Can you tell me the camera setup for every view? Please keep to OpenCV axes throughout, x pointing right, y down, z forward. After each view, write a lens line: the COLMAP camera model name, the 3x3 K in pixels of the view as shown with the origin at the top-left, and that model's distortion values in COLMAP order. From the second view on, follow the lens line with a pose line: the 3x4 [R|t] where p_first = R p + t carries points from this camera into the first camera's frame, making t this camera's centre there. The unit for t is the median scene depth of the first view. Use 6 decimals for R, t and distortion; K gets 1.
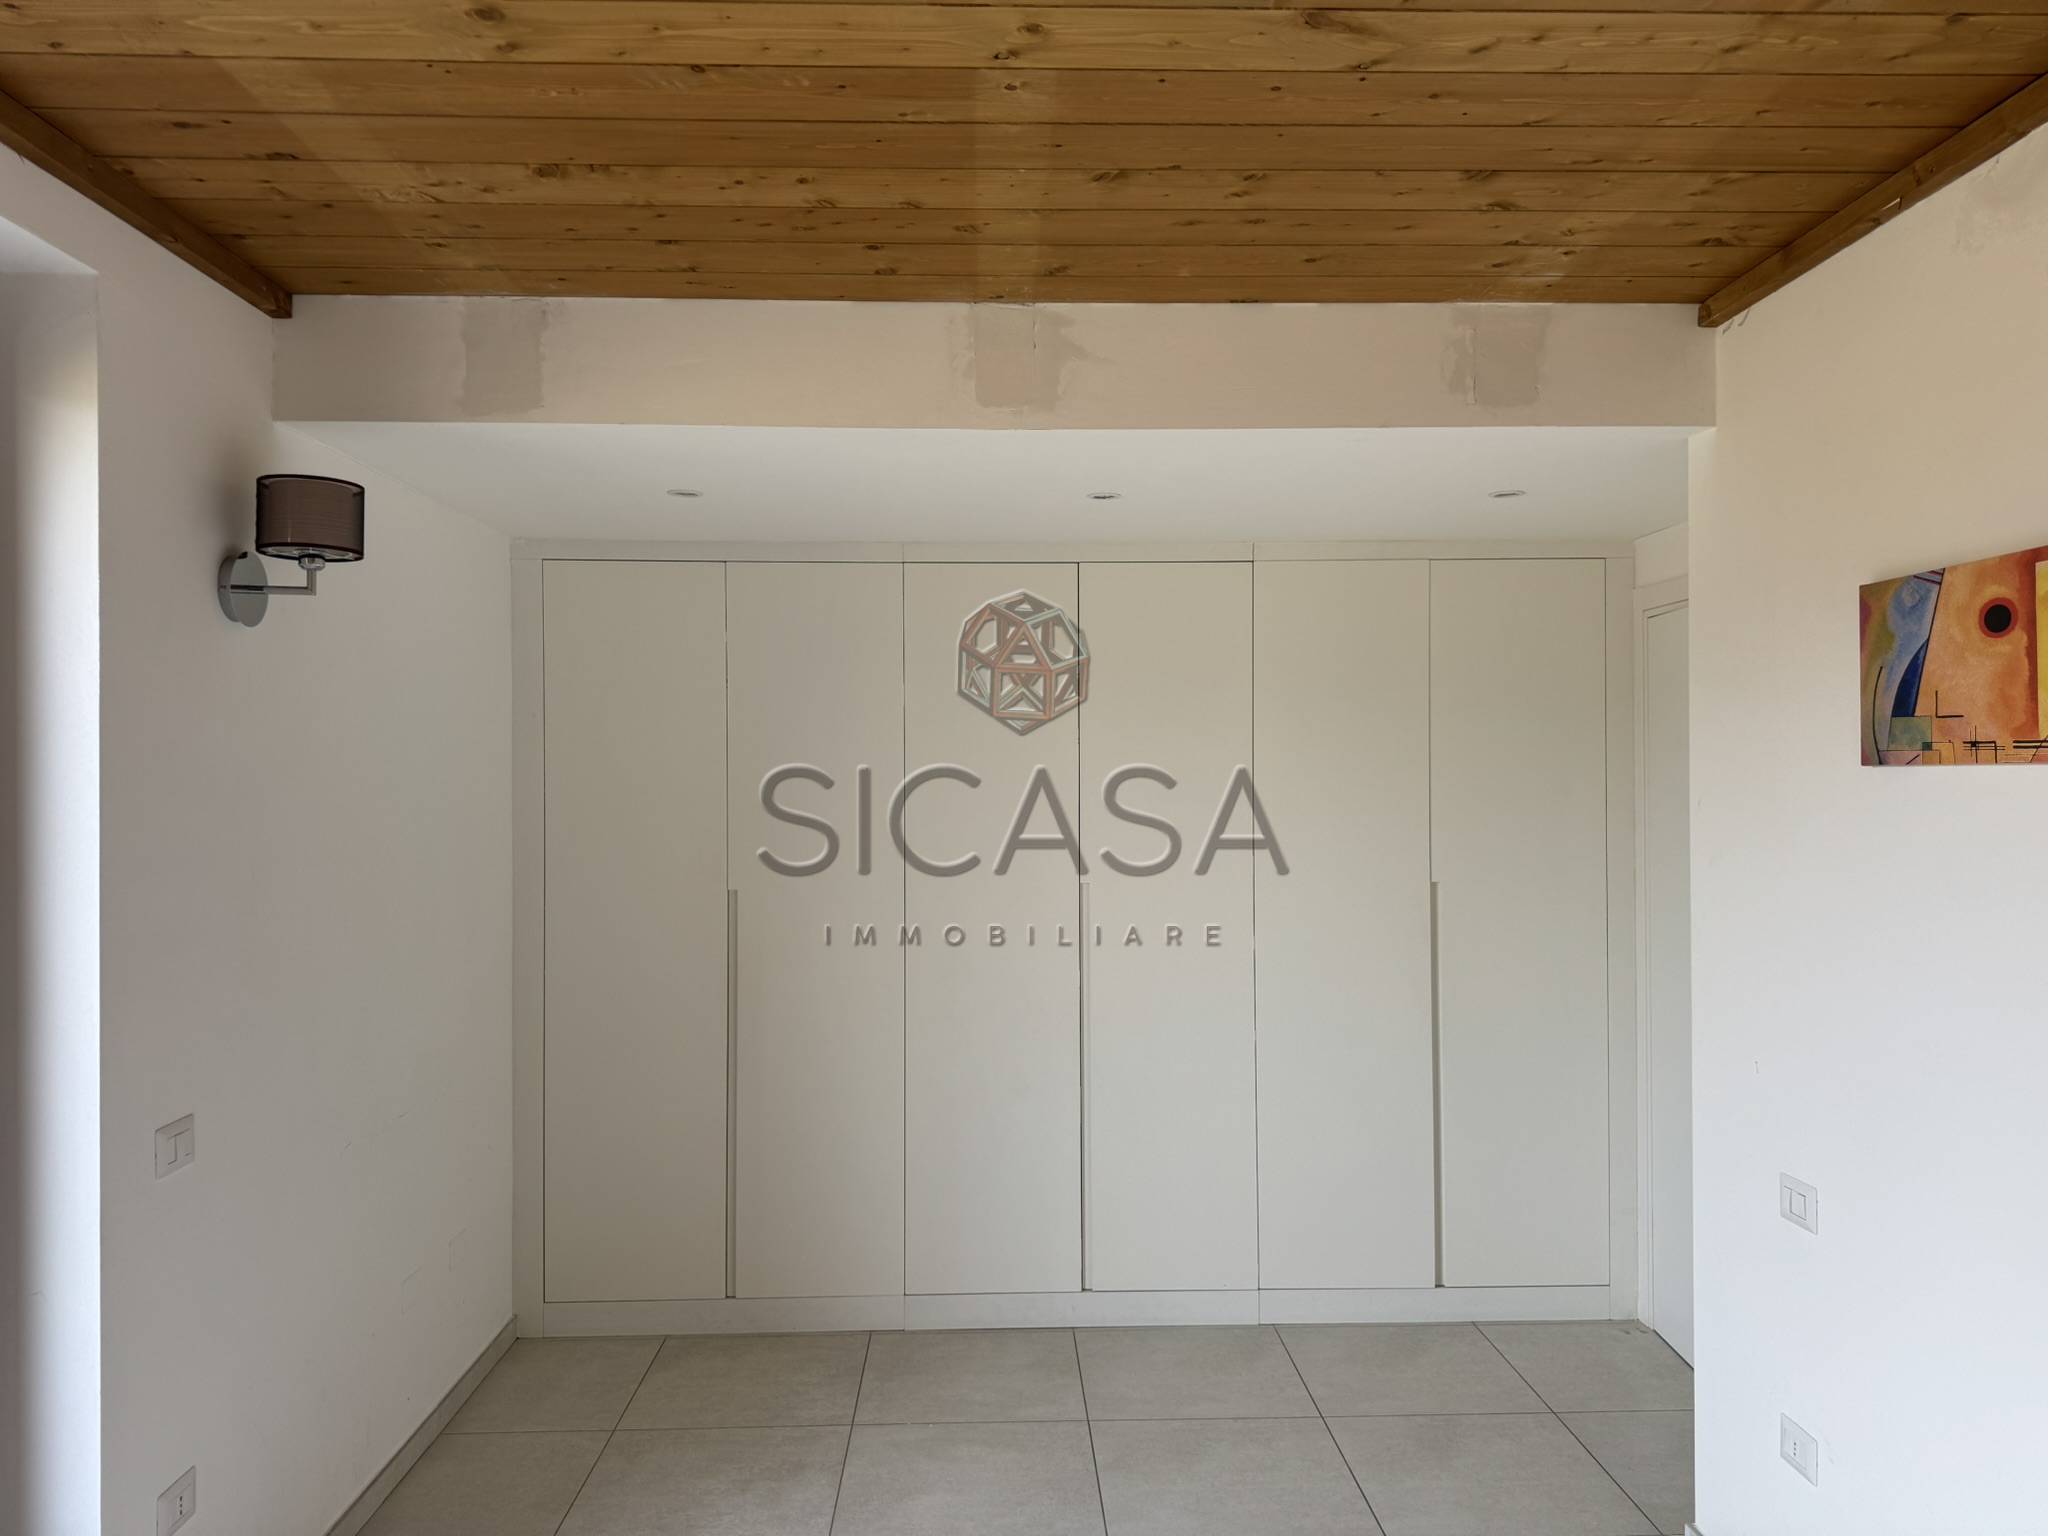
lens RADIAL K [[1440.5, 0, 1034.0], [0, 1440.5, 771.7], [0, 0, 1]] dist [0.018402, -0.026007]
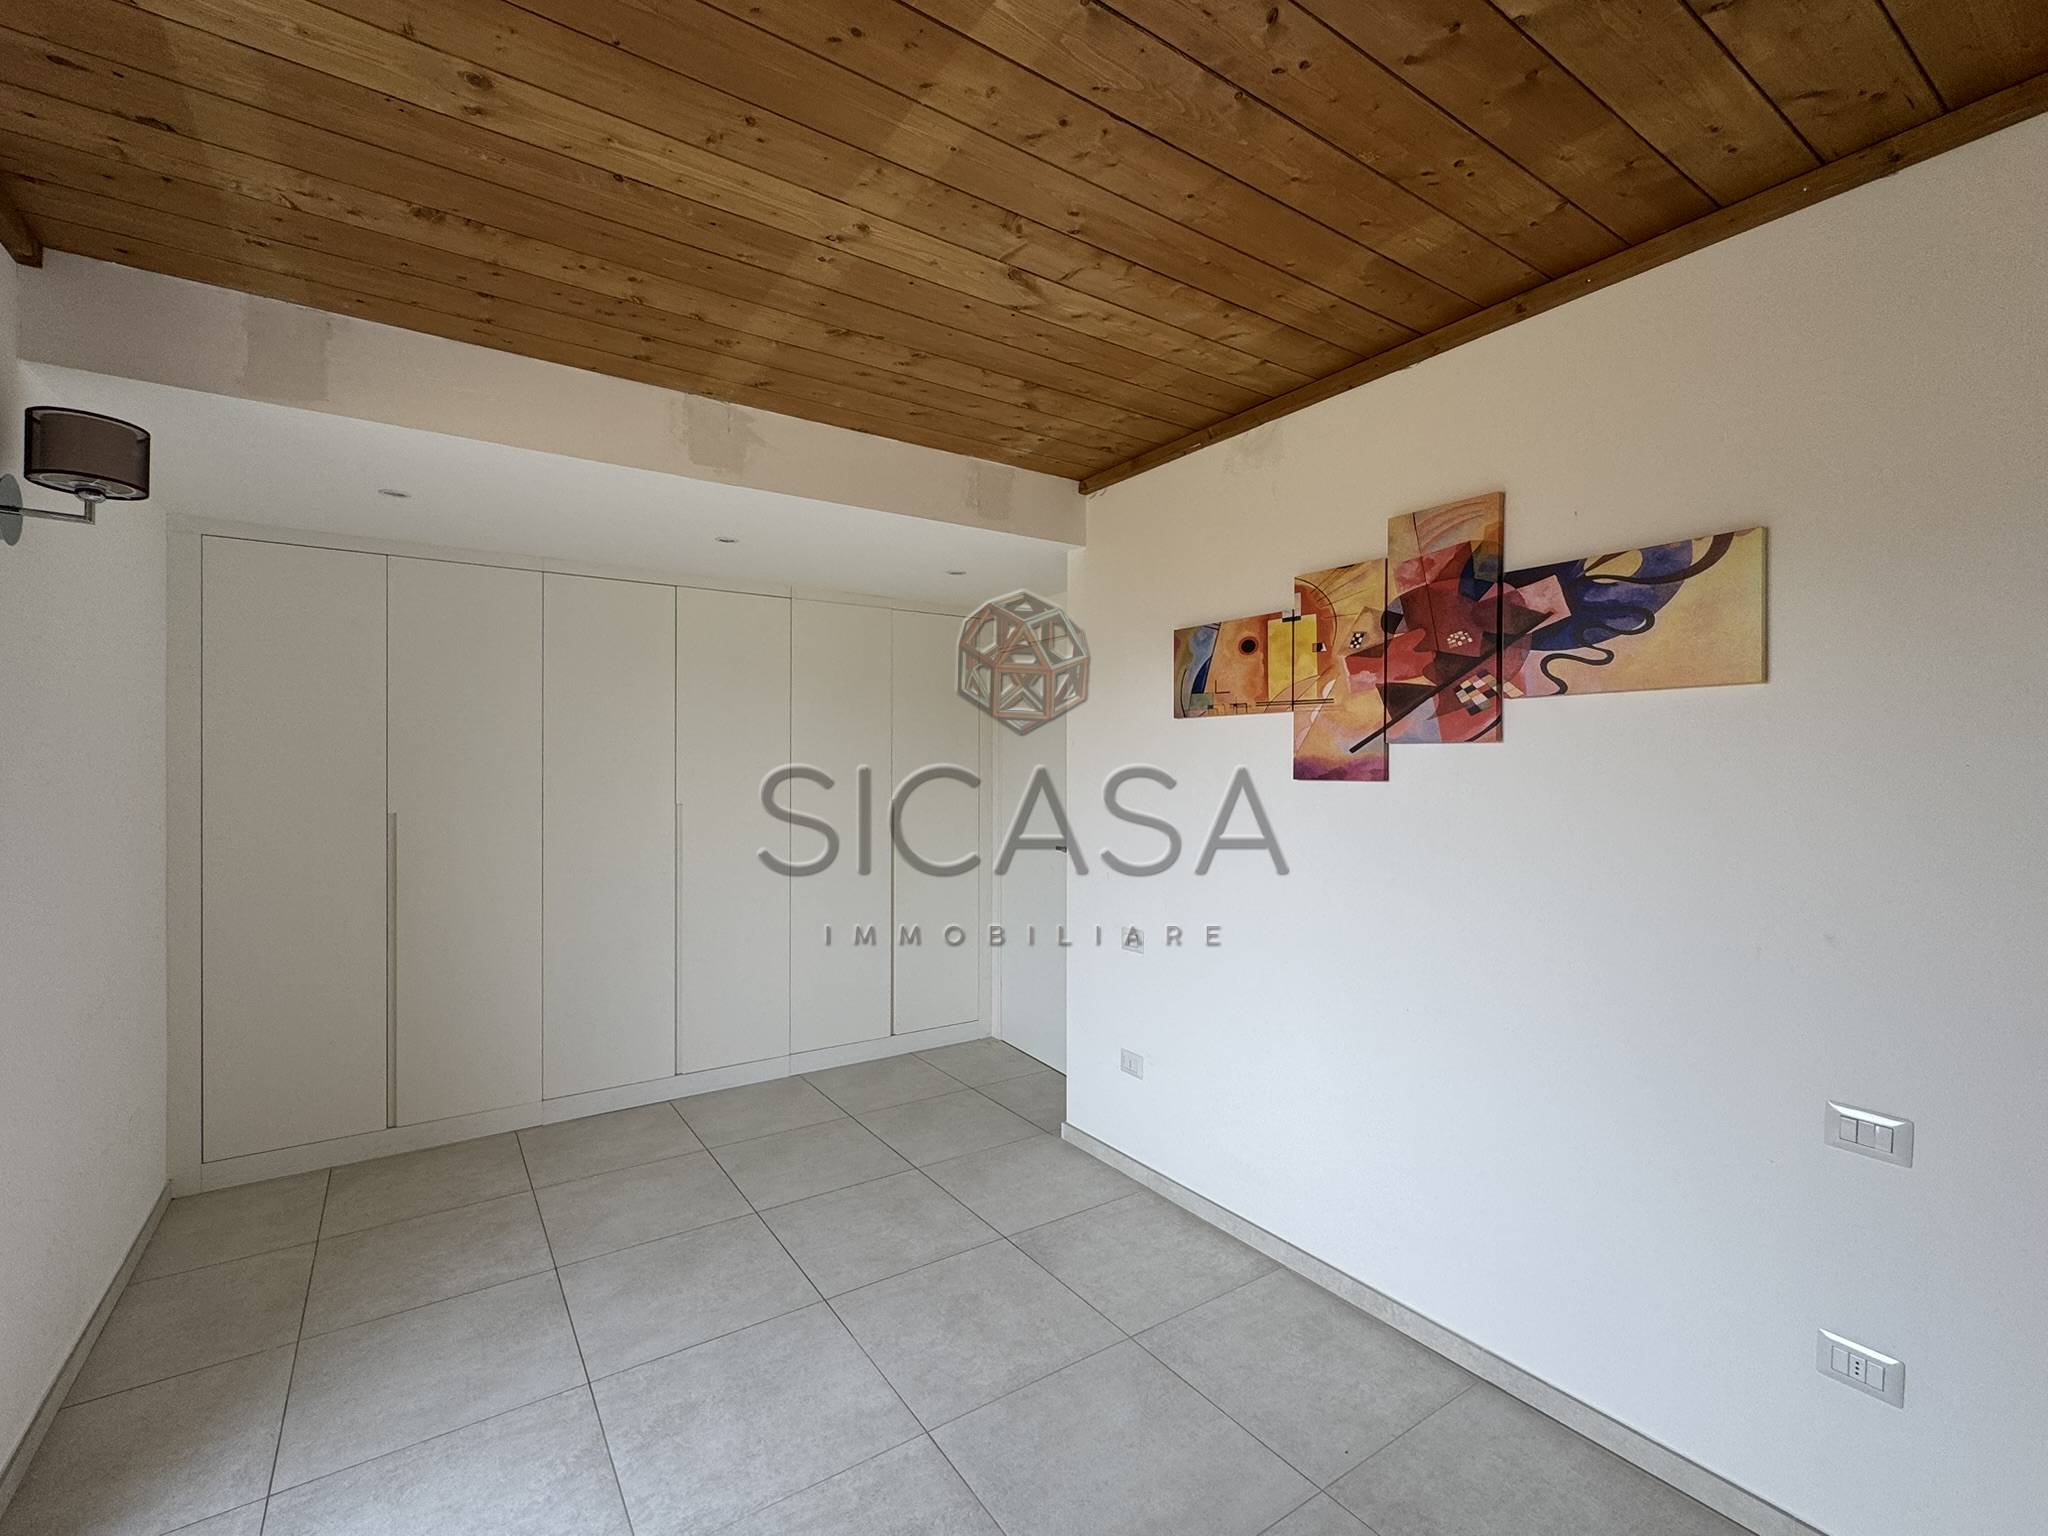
lens RADIAL K [[895.7, 0, 1024.0], [0, 895.7, 768.0], [0, 0, 1]] dist [-0.004317, -0.000365]
pose [[0.844670, 0.003732, 0.535275, -0.288412], [-0.006872, 0.999969, 0.003872, 0.063484], [-0.535243, -0.006949, 0.844669, 0.042781]]
